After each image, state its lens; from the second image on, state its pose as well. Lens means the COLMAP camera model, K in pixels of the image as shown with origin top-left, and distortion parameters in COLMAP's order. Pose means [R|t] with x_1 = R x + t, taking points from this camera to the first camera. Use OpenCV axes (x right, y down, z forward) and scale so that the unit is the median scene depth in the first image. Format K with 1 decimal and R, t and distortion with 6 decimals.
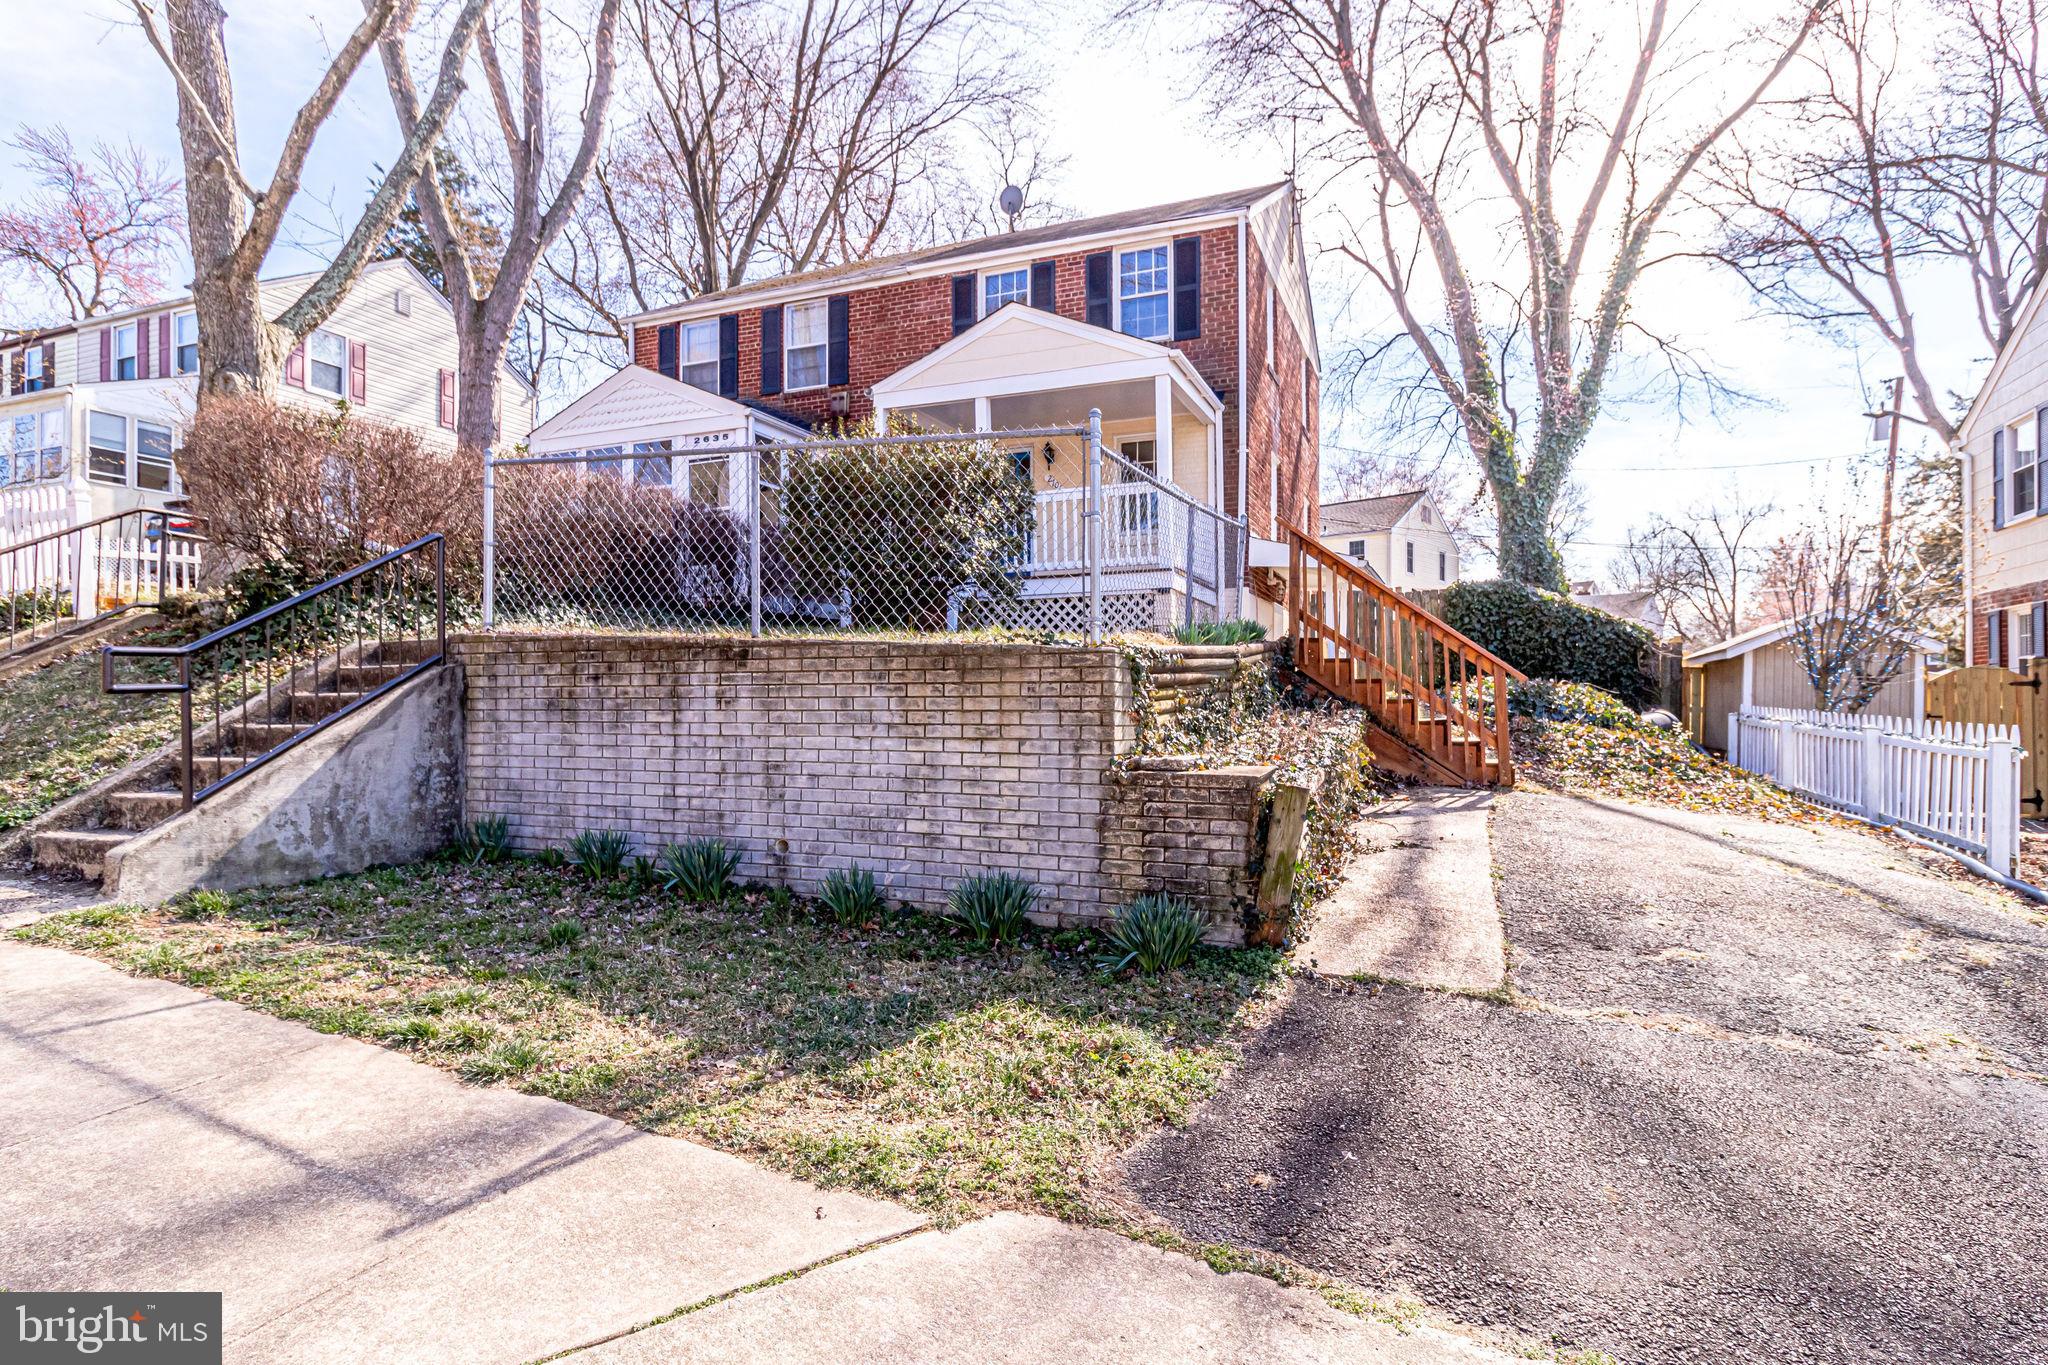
lens RADIAL K [[1026.3, 0, 1030.1], [0, 1026.3, 697.0], [0, 0, 1]] dist [0.004486, 0.000338]
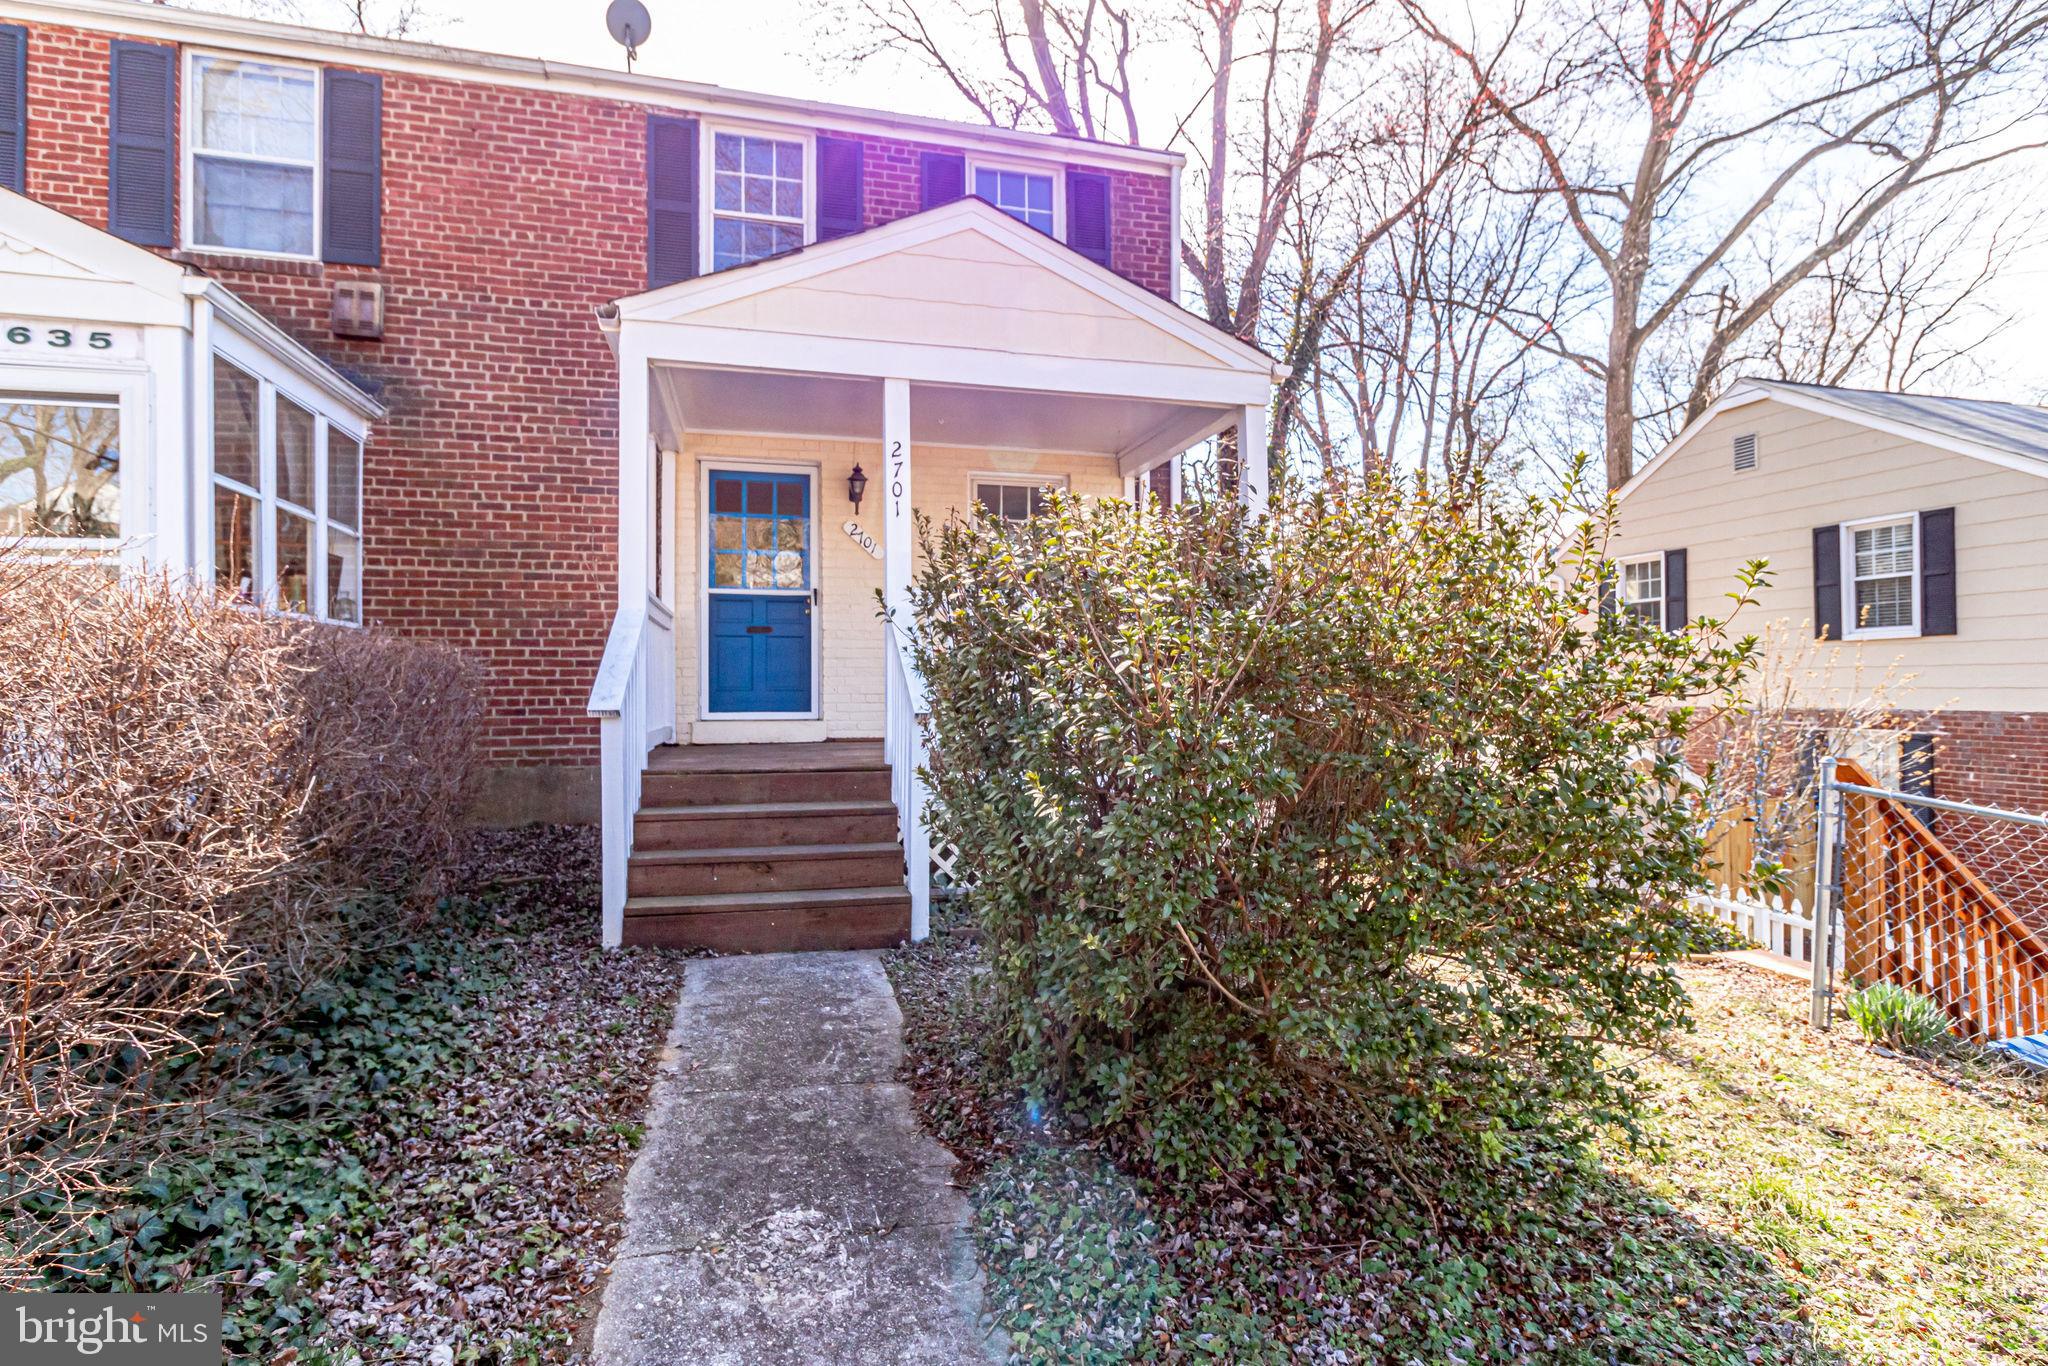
lens RADIAL K [[1011.9, 0, 1014.5], [0, 1011.9, 671.7], [0, 0, 1]] dist [0.002440, -0.000059]
pose [[0.803213, 0.008438, 0.595632, -0.265321], [-0.001469, 0.999925, -0.012184, -0.145116], [-0.595690, 0.008911, 0.803165, 0.570494]]
